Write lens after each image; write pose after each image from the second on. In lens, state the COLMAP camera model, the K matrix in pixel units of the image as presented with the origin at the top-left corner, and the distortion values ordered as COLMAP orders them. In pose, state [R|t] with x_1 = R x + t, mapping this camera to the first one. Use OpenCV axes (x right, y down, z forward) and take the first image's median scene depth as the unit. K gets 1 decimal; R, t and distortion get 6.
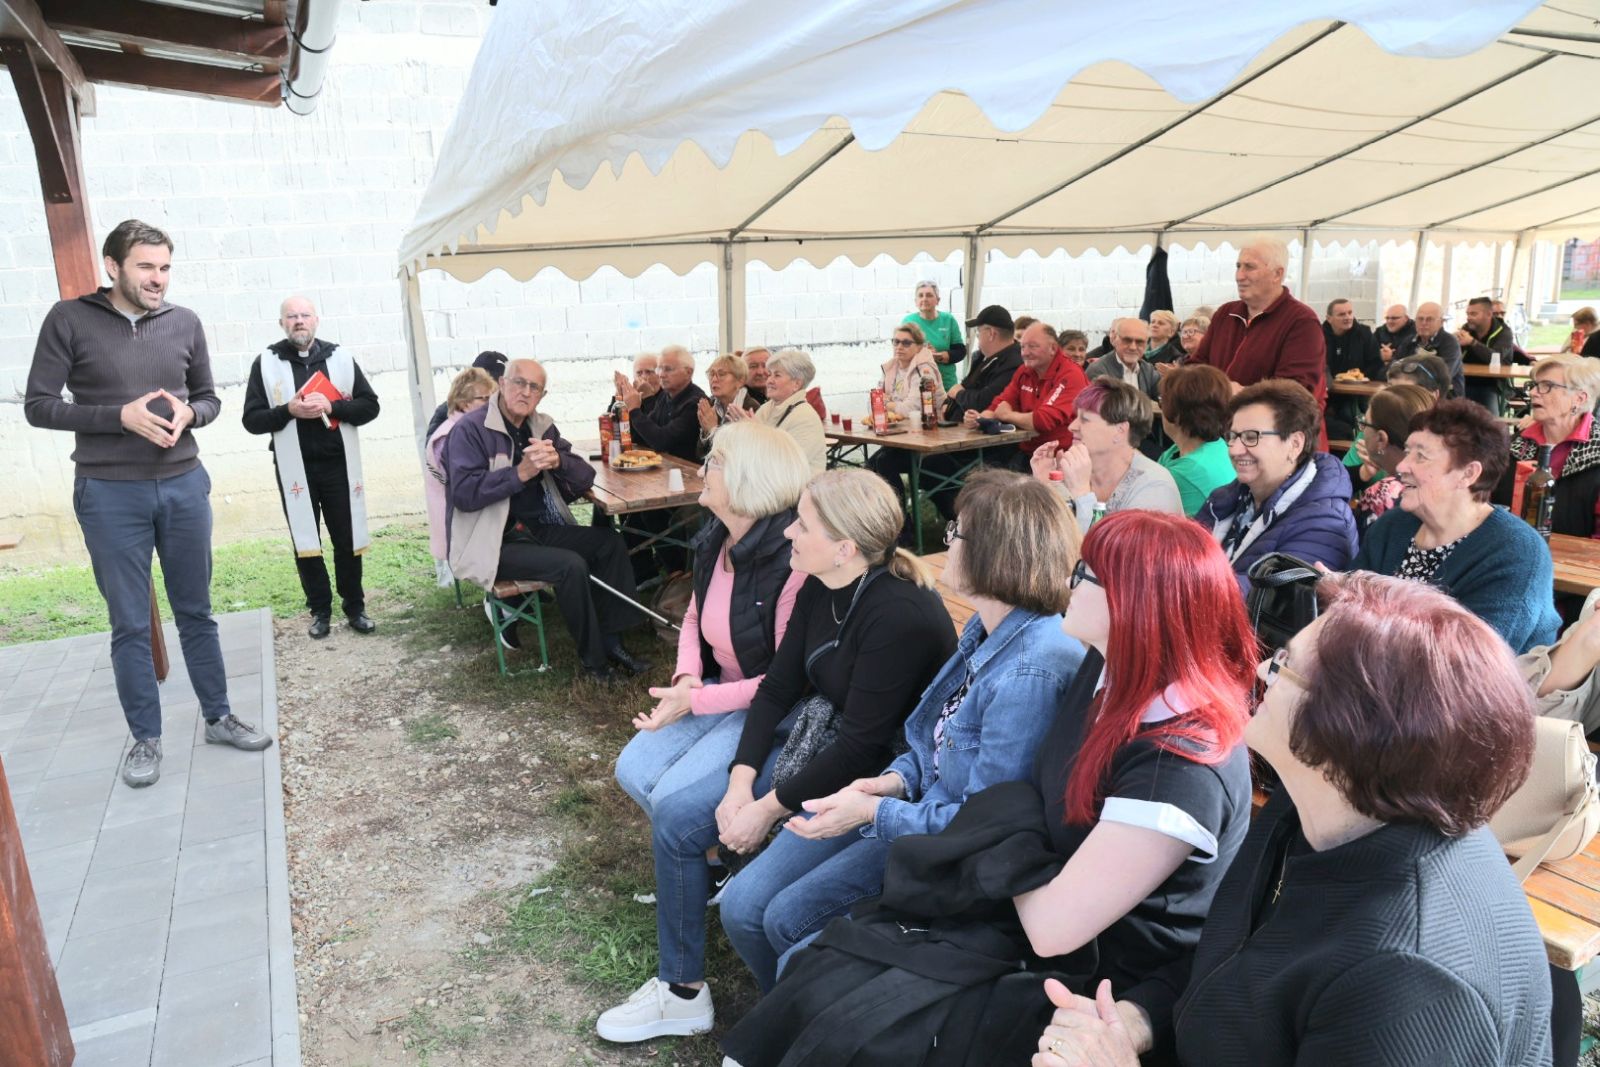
lens RADIAL K [[1089.2, 0, 807.5], [0, 1089.2, 535.1], [0, 0, 1]] dist [-0.101245, 0.036292]
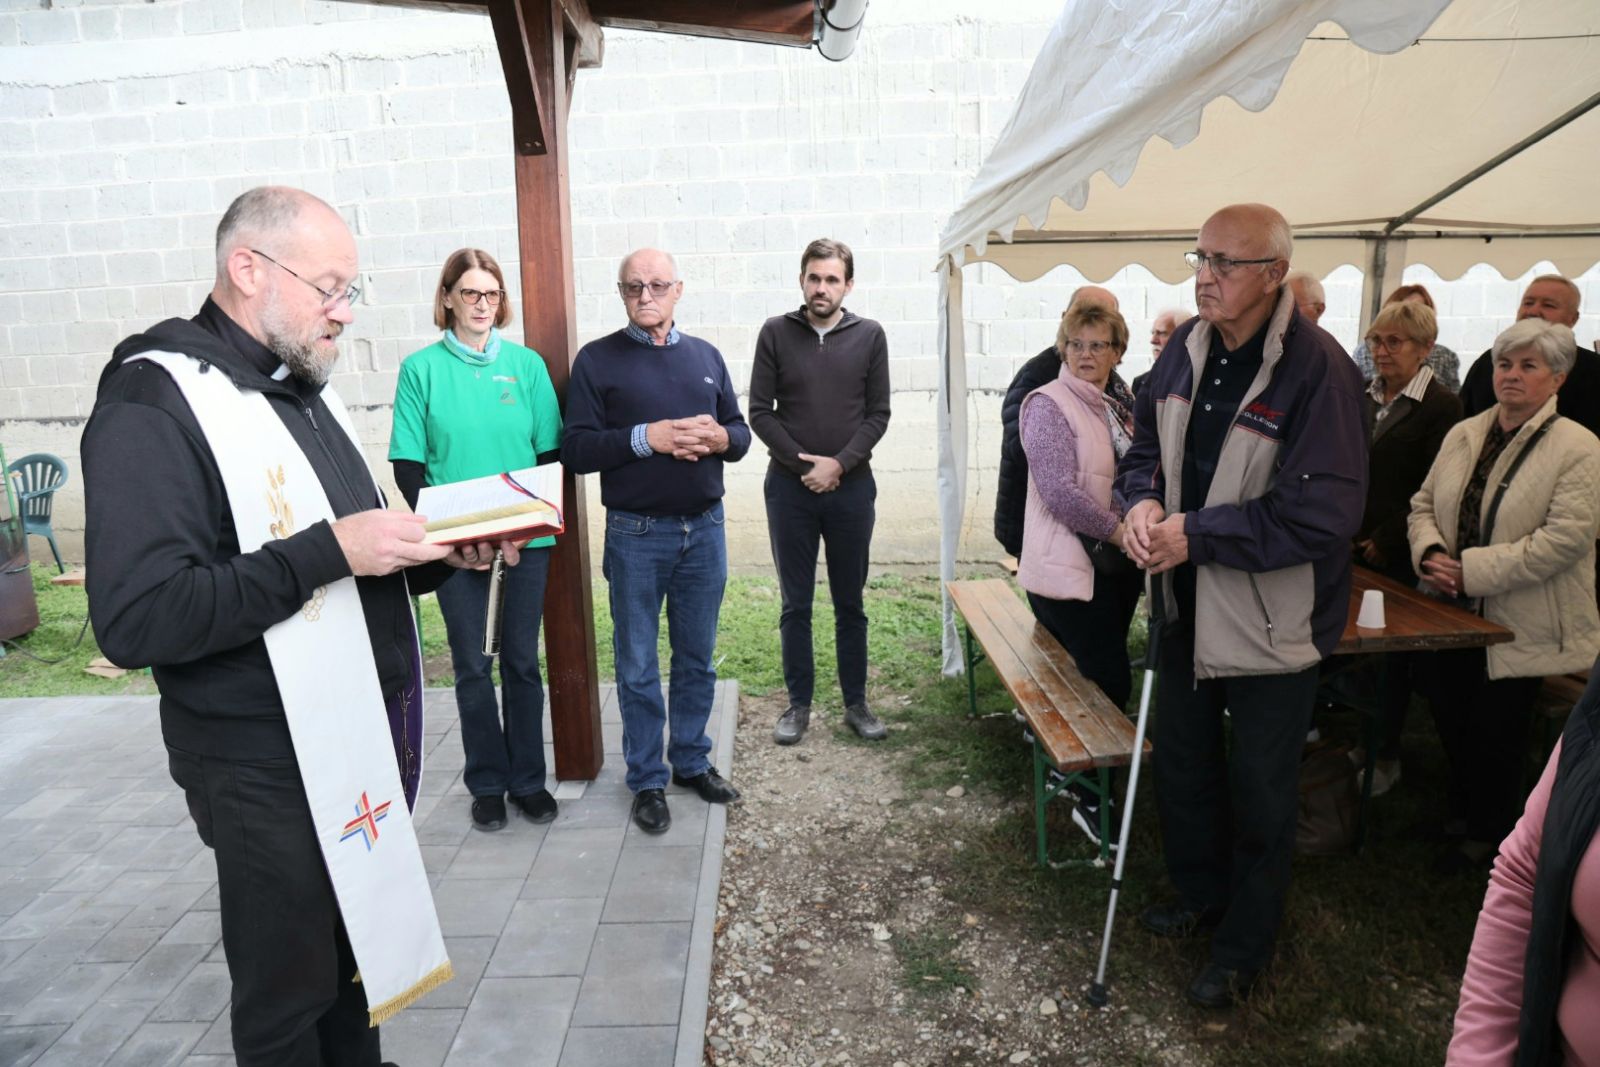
lens RADIAL K [[1089.2, 0, 800.4], [0, 1089.2, 525.7], [0, 0, 1]] dist [-0.101245, 0.036292]
pose [[0.901756, 0.096733, -0.421281, -0.148148], [-0.108801, 0.994053, -0.004638, -0.053820], [0.418327, 0.050018, 0.906918, 0.310384]]
